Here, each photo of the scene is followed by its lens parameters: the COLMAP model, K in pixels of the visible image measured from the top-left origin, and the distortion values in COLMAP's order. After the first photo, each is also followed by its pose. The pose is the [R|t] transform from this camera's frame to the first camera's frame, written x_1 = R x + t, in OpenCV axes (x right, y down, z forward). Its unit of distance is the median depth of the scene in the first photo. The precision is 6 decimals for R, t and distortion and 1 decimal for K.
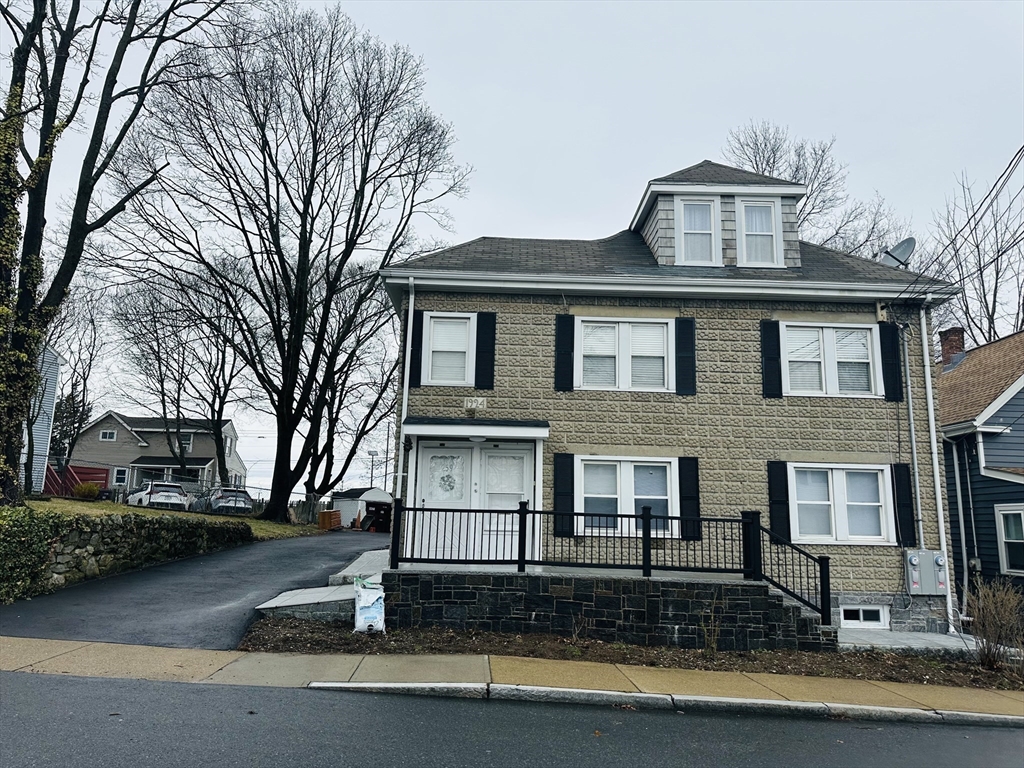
lens RADIAL K [[716.9, 0, 508.6], [0, 716.9, 383.4], [0, 0, 1]] dist [0.043838, -0.053311]
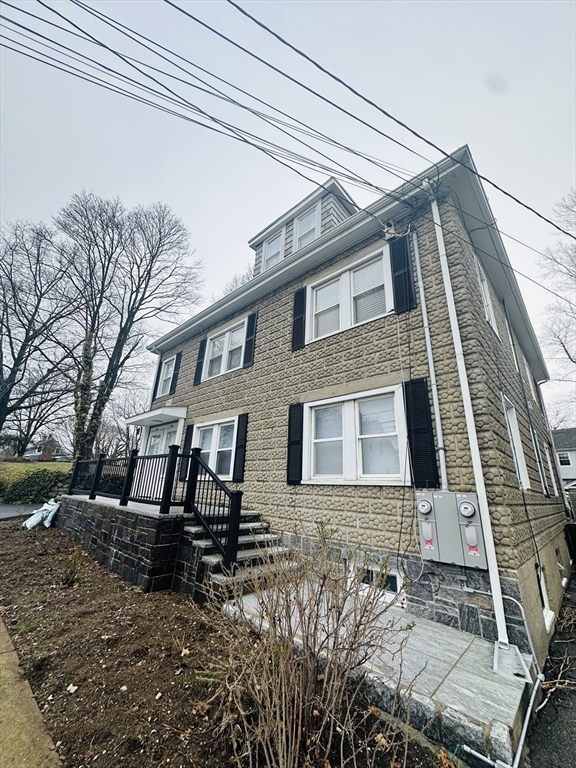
lens RADIAL K [[303.7, 0, 287.9], [0, 303.7, 382.5], [0, 0, 1]] dist [-0.005601, 0.001255]
pose [[0.714472, -0.229141, -0.661078, 0.666470], [0.109540, 0.969833, -0.217775, 0.172787], [0.691036, 0.083180, 0.718019, 0.669489]]
